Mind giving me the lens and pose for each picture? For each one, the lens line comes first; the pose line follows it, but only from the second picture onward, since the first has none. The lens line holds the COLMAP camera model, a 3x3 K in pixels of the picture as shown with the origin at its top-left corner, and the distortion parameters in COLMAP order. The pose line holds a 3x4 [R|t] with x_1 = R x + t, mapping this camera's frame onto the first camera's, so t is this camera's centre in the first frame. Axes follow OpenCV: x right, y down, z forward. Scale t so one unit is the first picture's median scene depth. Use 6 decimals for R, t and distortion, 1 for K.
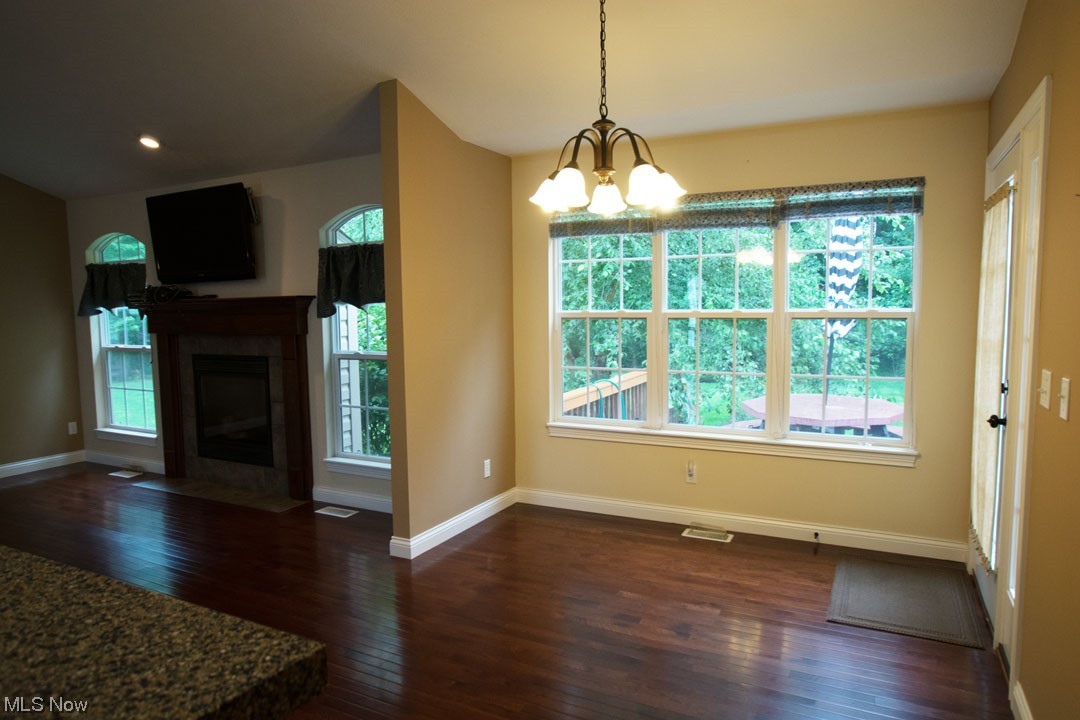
lens RADIAL K [[680.8, 0, 544.8], [0, 680.8, 363.6], [0, 0, 1]] dist [-0.060210, 0.044802]
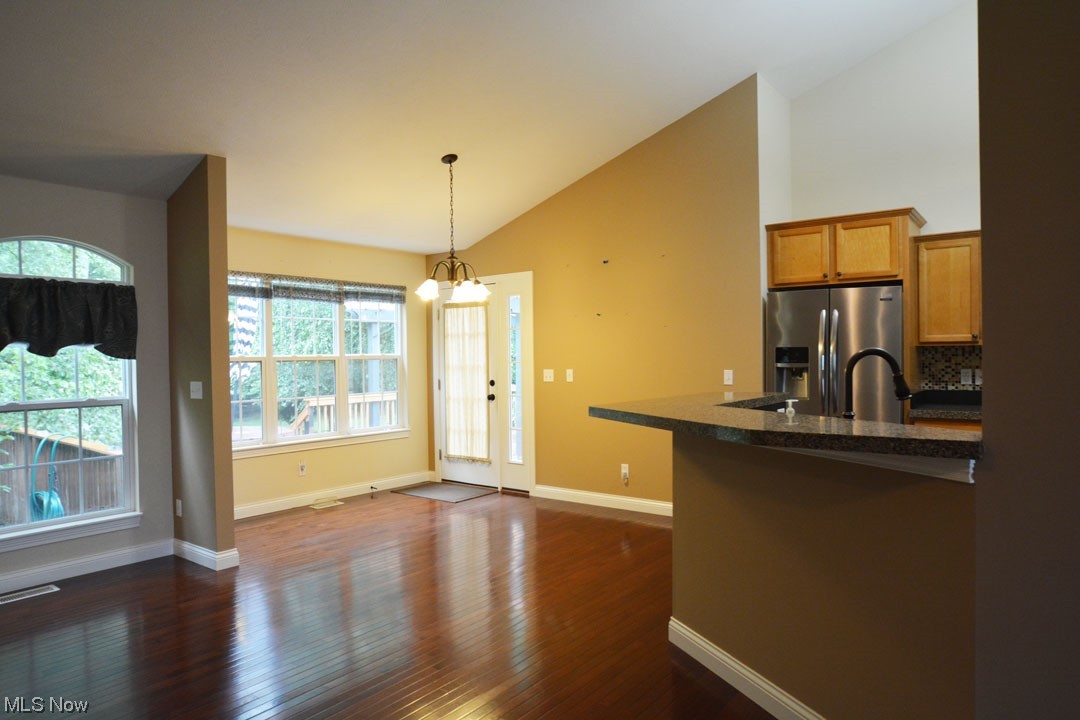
lens RADIAL K [[680.8, 0, 542.2], [0, 680.8, 361.8], [0, 0, 1]] dist [-0.060210, 0.044802]
pose [[0.176354, 0.001803, 0.984325, -0.973833], [0.097778, 0.995020, -0.019341, 0.013284], [-0.979458, 0.099656, 0.175300, 0.205647]]
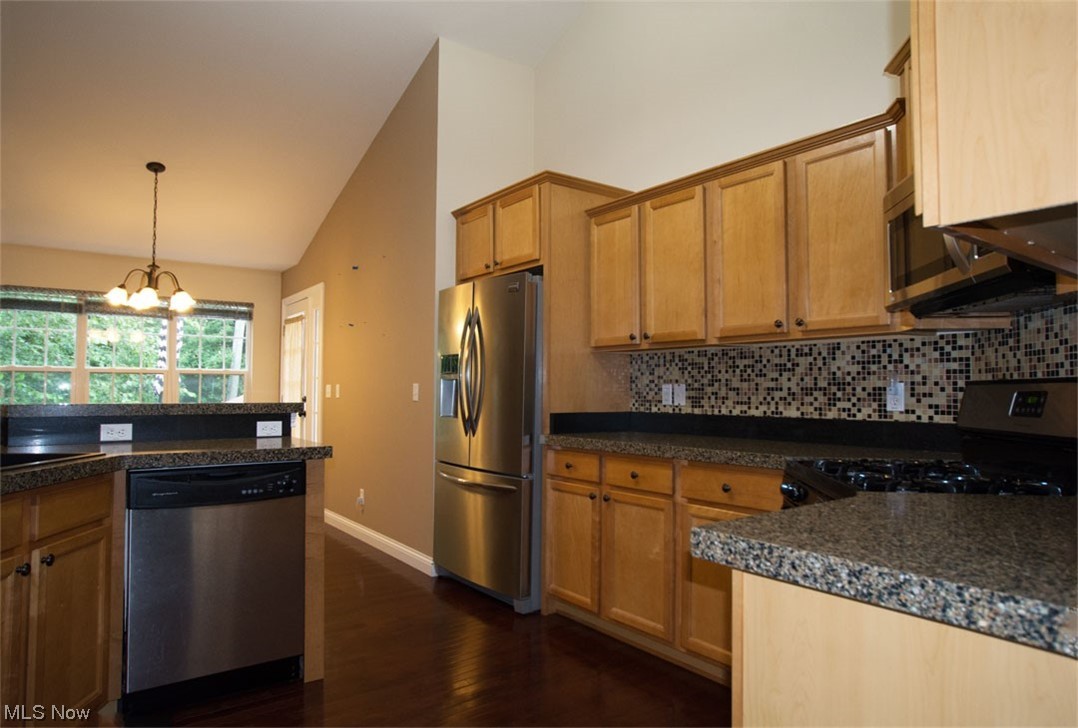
lens RADIAL K [[679.5, 0, 538.3], [0, 679.5, 362.6], [0, 0, 1]] dist [-0.060210, 0.044802]
pose [[0.463111, 0.050581, 0.884856, -0.592699], [0.069853, 0.993182, -0.093333, 0.105343], [-0.883543, 0.105033, 0.456420, -0.473793]]
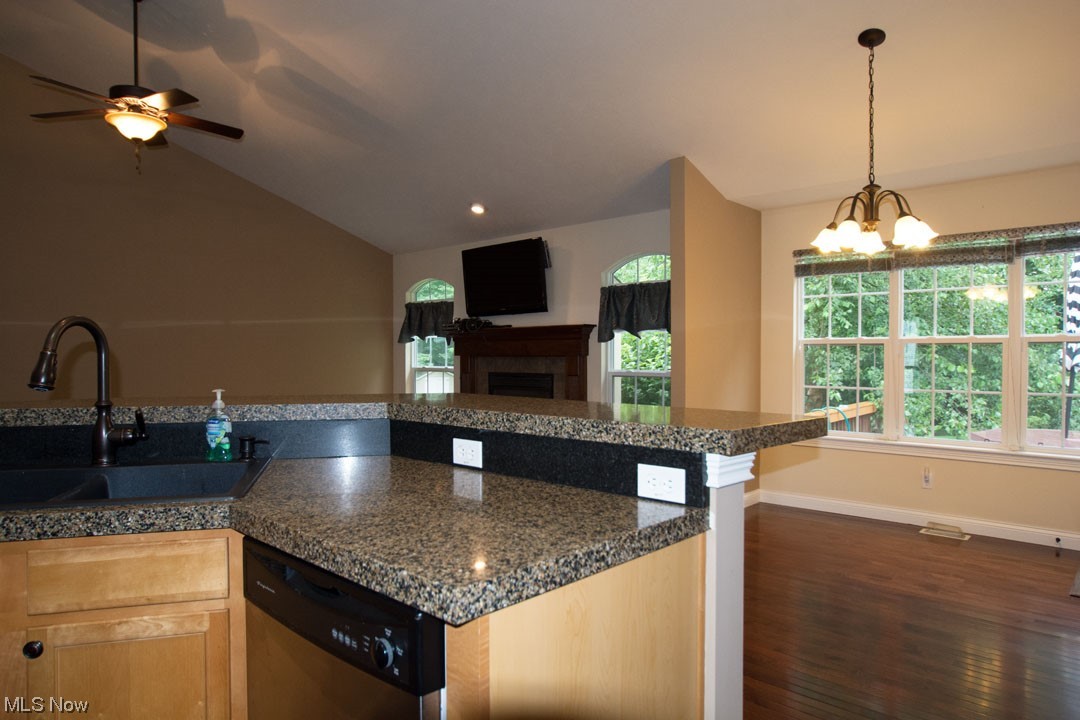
lens RADIAL K [[680.8, 0, 542.8], [0, 680.8, 362.3], [0, 0, 1]] dist [-0.060210, 0.044802]
pose [[0.962984, 0.016002, -0.269083, -0.093906], [-0.035662, 0.997025, -0.068335, 0.058763], [0.267189, 0.075402, 0.960690, -0.233748]]
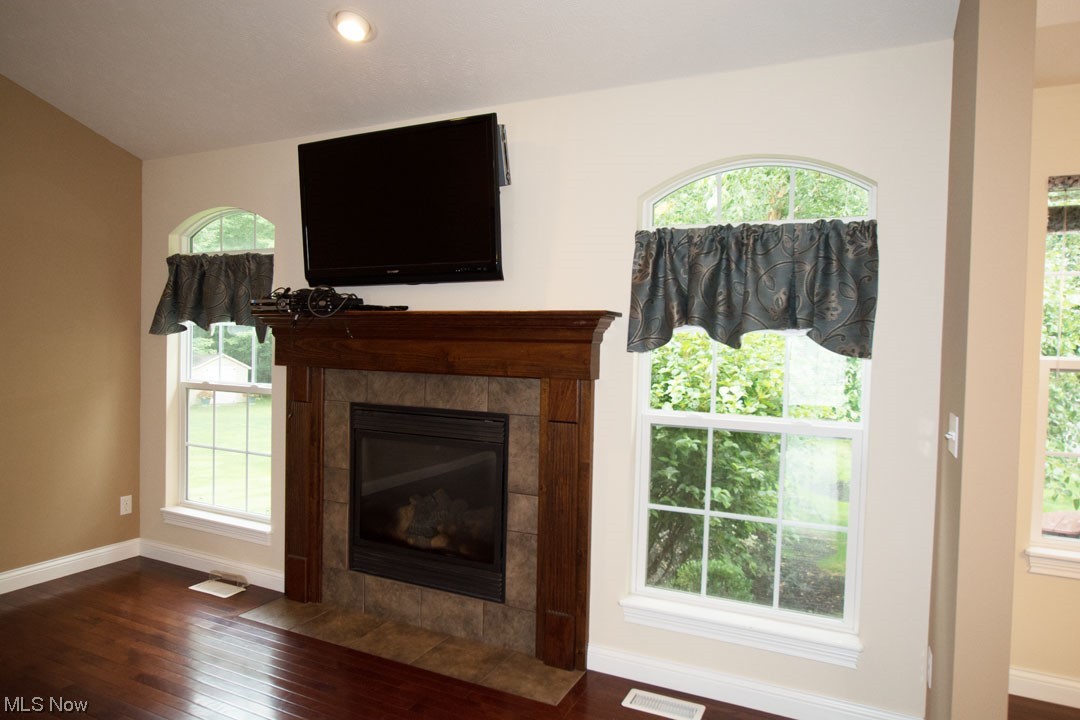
lens RADIAL K [[680.8, 0, 544.5], [0, 680.8, 362.2], [0, 0, 1]] dist [-0.060210, 0.044802]
pose [[0.998989, 0.037955, 0.024085, -0.416858], [-0.036351, 0.997298, -0.063833, -0.019388], [-0.026442, 0.062893, 0.997670, 0.430661]]
